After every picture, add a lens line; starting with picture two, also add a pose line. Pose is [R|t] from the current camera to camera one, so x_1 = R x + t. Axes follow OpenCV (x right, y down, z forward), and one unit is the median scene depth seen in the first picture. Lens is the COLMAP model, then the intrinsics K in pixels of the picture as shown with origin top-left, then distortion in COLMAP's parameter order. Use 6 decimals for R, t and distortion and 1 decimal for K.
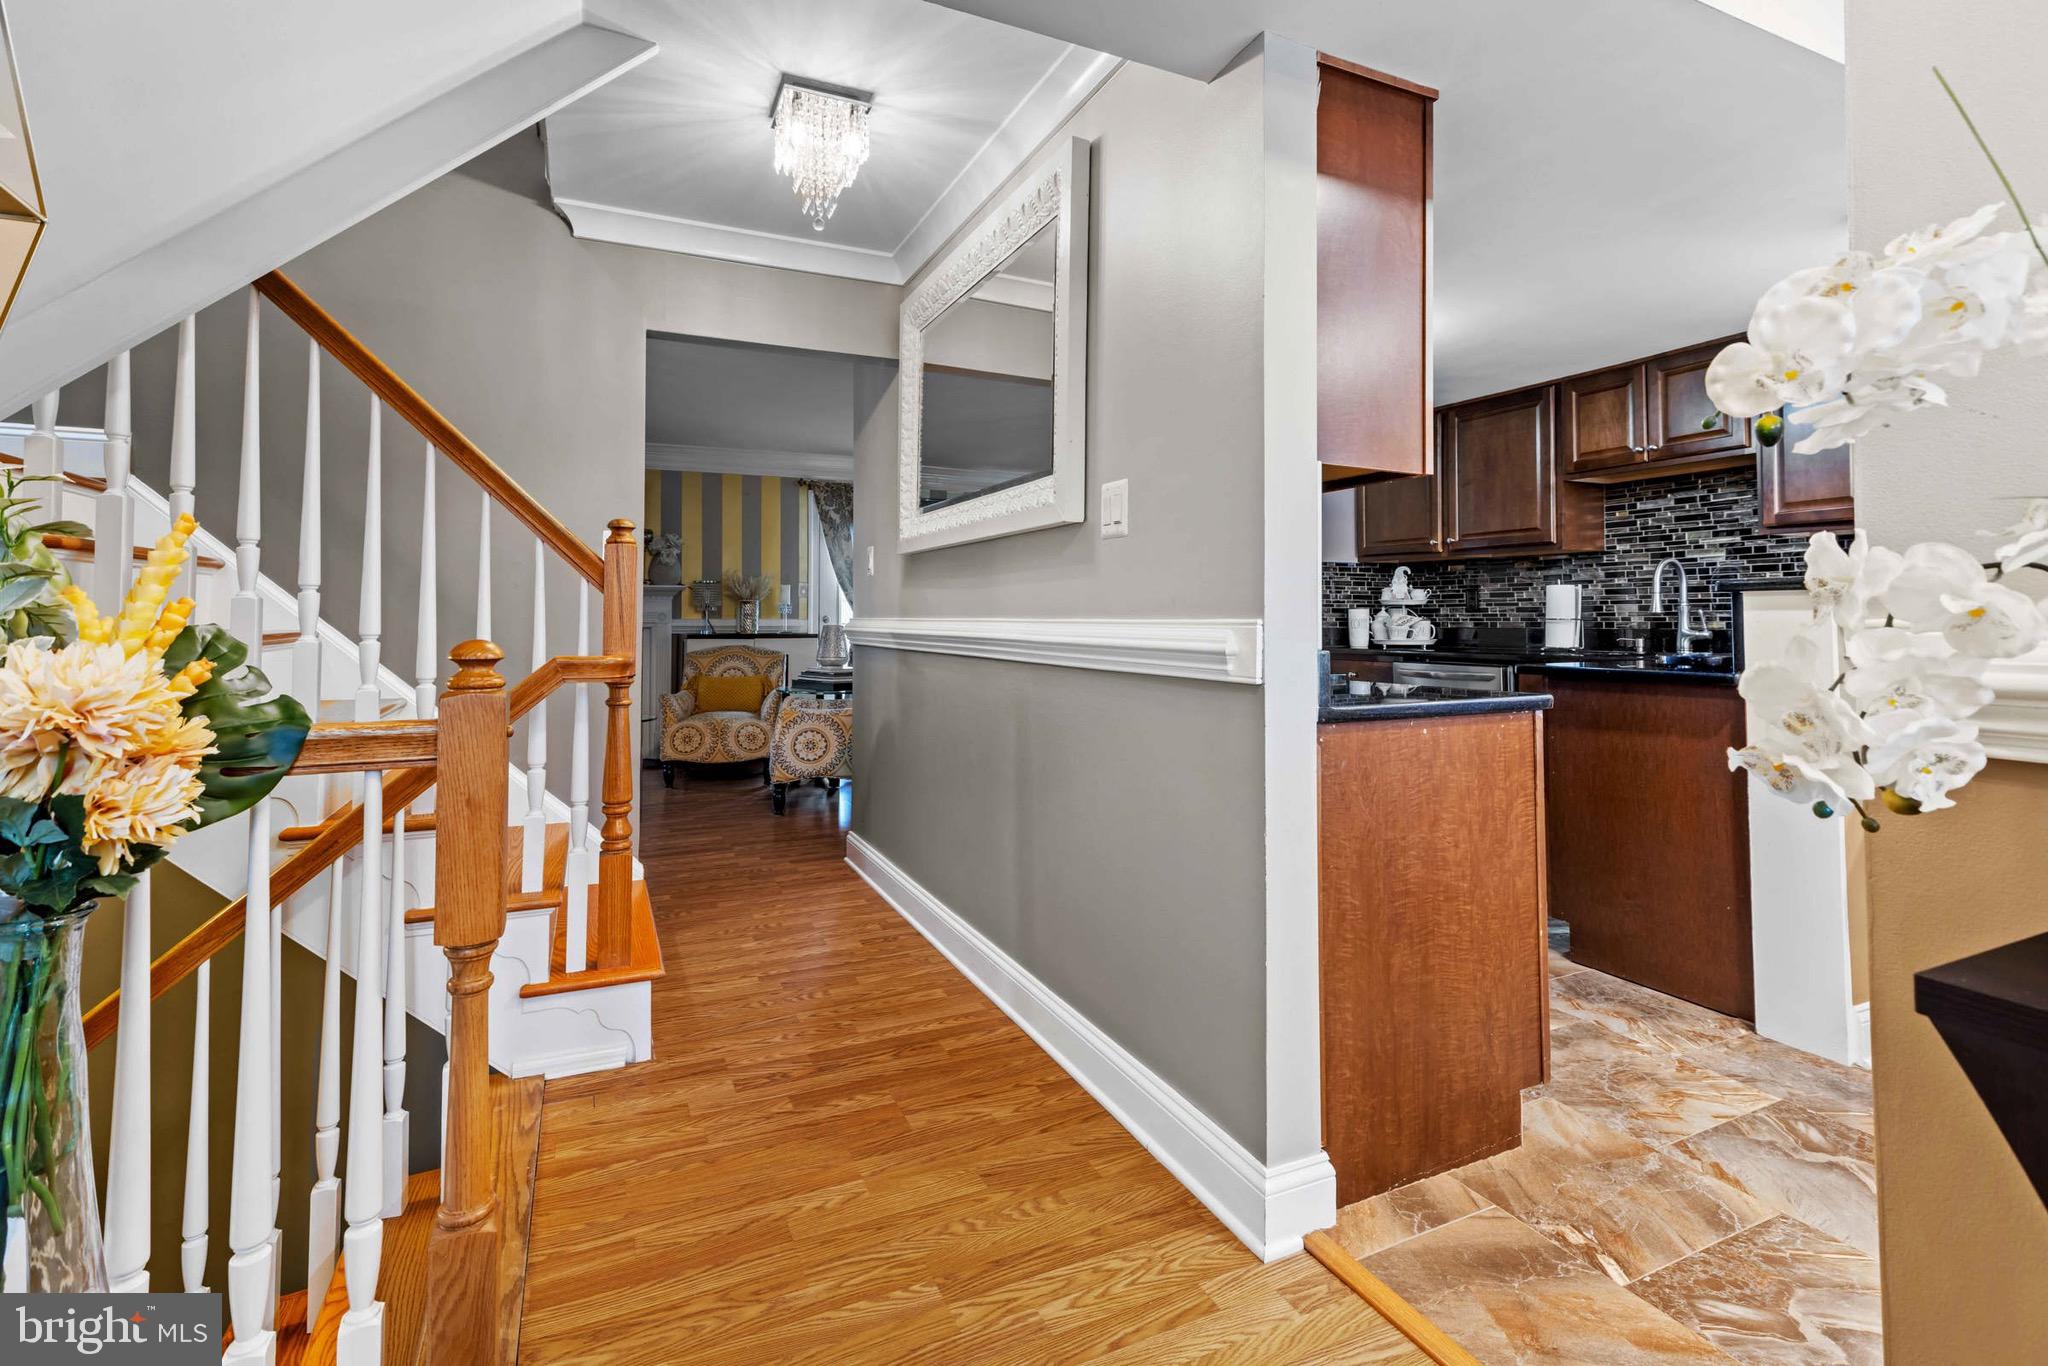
lens RADIAL K [[929.2, 0, 1026.7], [0, 929.2, 588.6], [0, 0, 1]] dist [-0.001239, -0.000280]
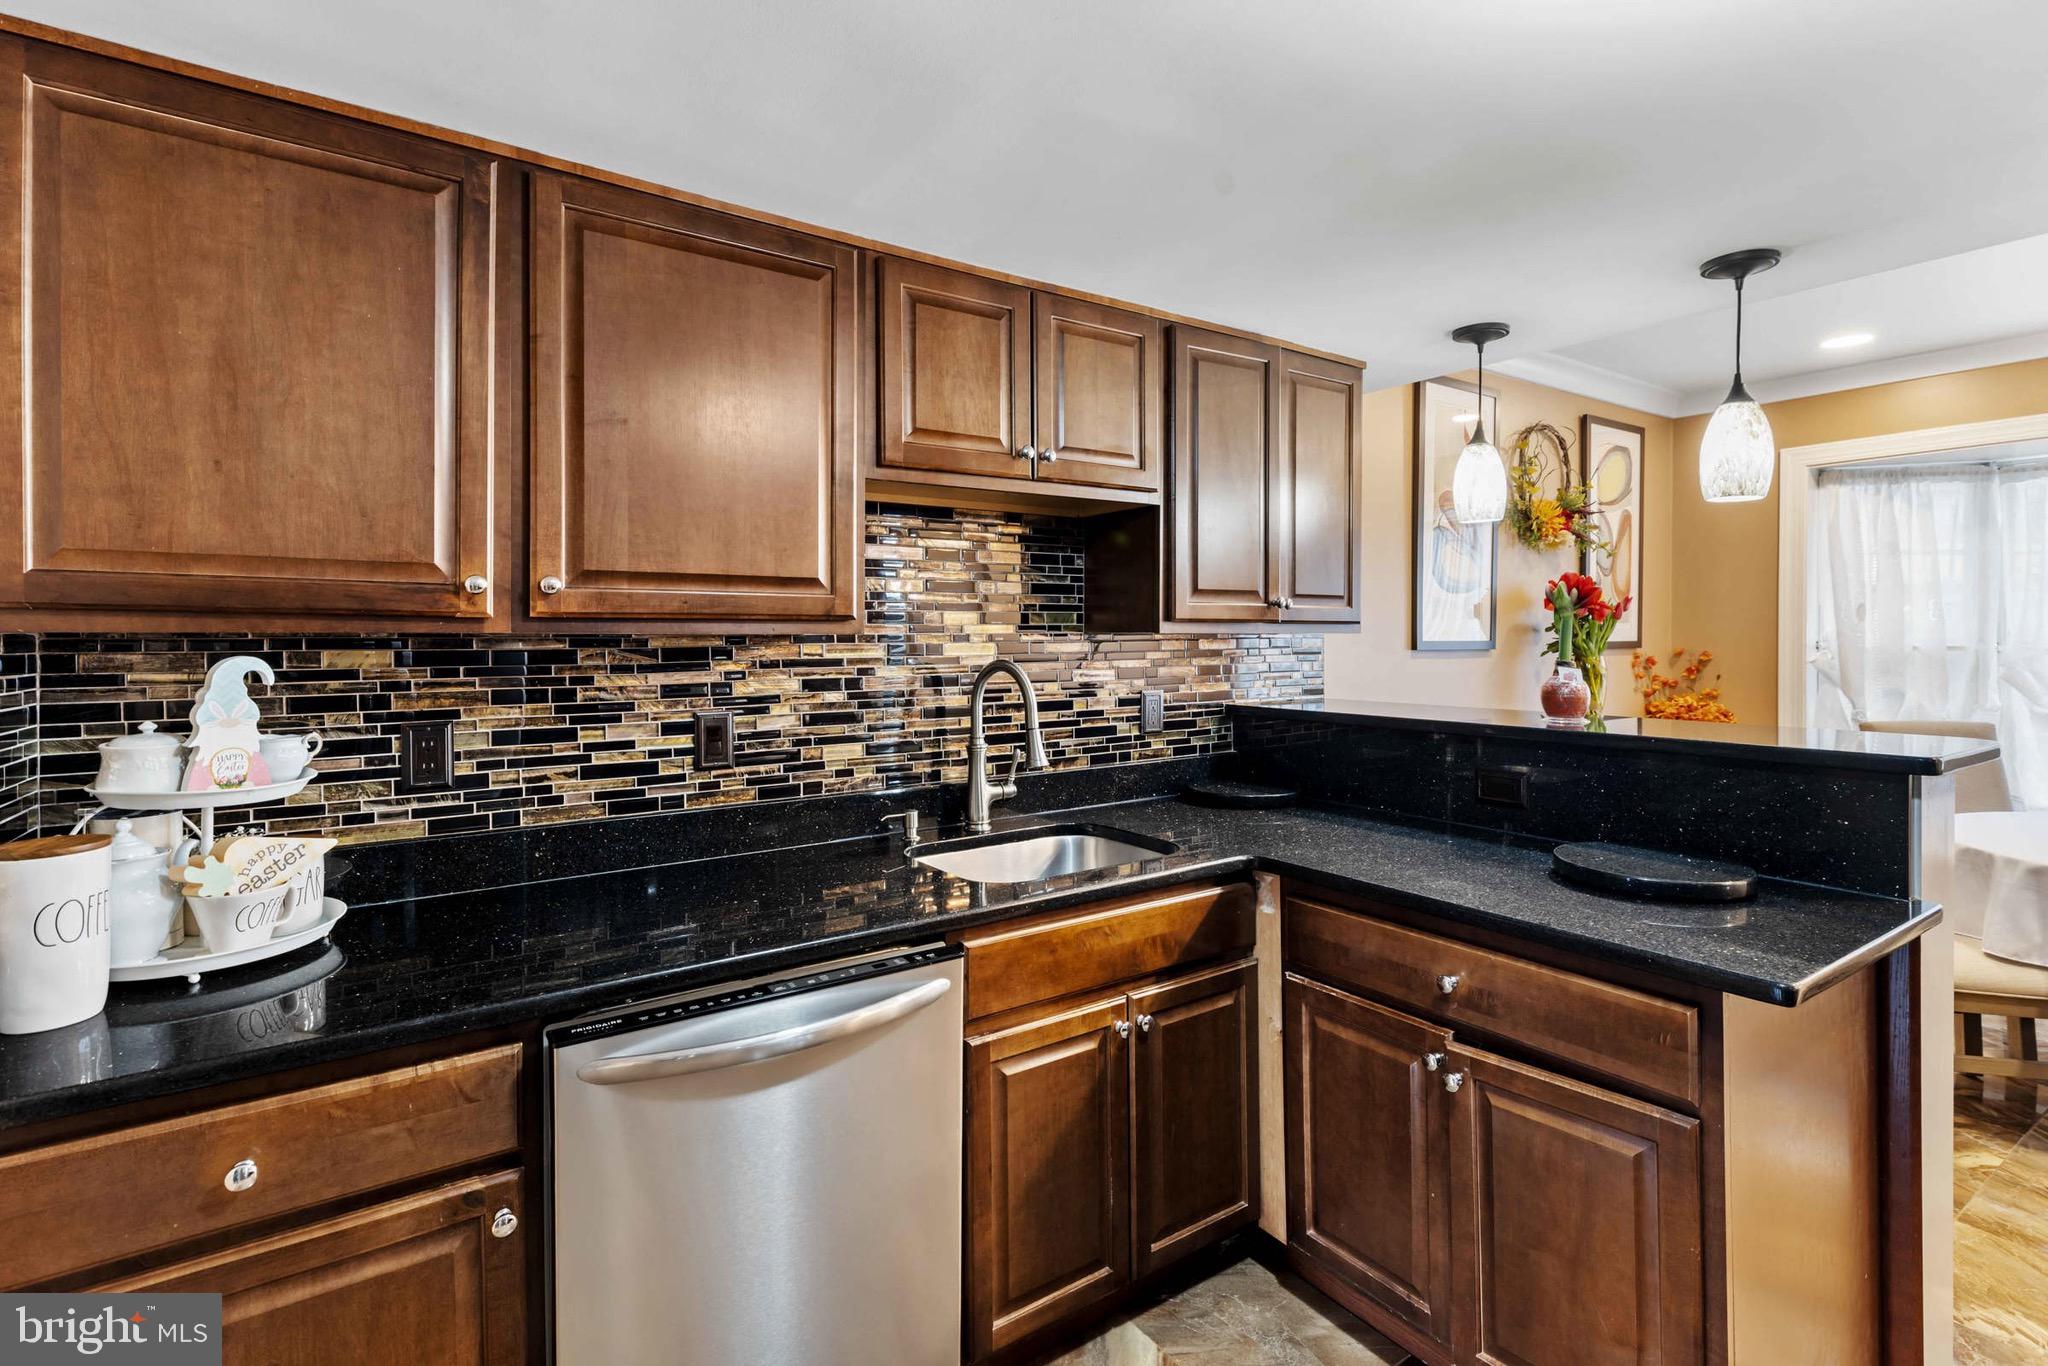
lens RADIAL K [[946.4, 0, 1017.7], [0, 946.4, 637.6], [0, 0, 1]] dist [0.004272, 0.000044]
pose [[-0.149939, -0.000104, 0.988695, 0.276924], [-0.024106, 0.999703, -0.003551, -0.091372], [-0.988401, -0.024366, -0.149897, 2.192845]]
